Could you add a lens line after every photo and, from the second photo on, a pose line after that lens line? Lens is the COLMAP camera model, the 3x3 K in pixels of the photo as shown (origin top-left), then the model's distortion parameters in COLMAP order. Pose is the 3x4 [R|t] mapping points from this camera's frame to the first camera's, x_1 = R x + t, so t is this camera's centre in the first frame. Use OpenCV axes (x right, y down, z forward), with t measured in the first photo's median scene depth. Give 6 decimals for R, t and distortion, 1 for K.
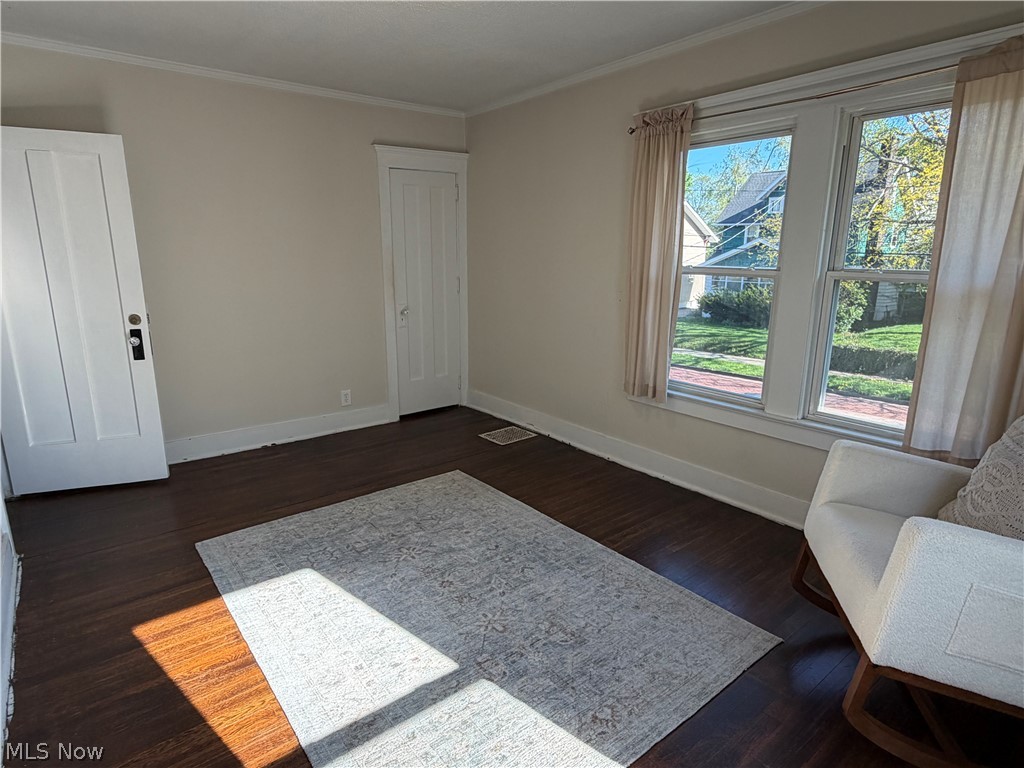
lens RADIAL K [[570.2, 0, 508.7], [0, 570.2, 380.0], [0, 0, 1]] dist [0.001066, -0.001457]
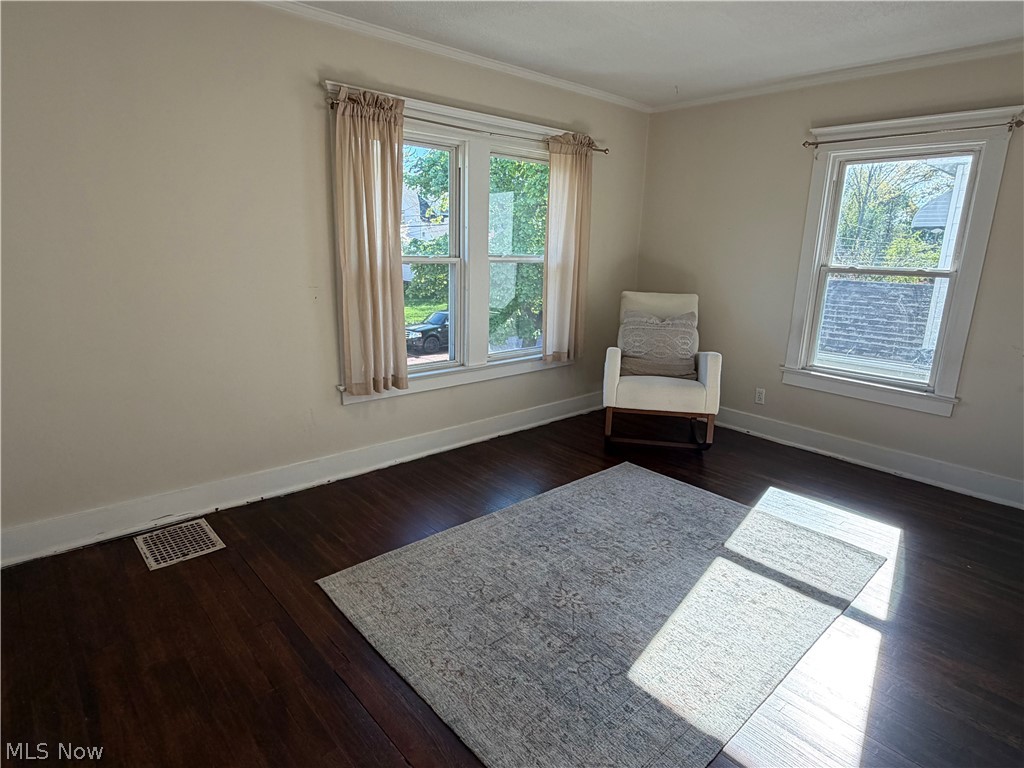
lens RADIAL K [[570.2, 0, 508.7], [0, 570.2, 385.9], [0, 0, 1]] dist [0.001066, -0.001457]
pose [[-0.055544, -0.247406, 0.967319, -0.844815], [0.195849, 0.947294, 0.253530, -0.217235], [-0.979060, 0.203531, -0.004163, 0.935433]]
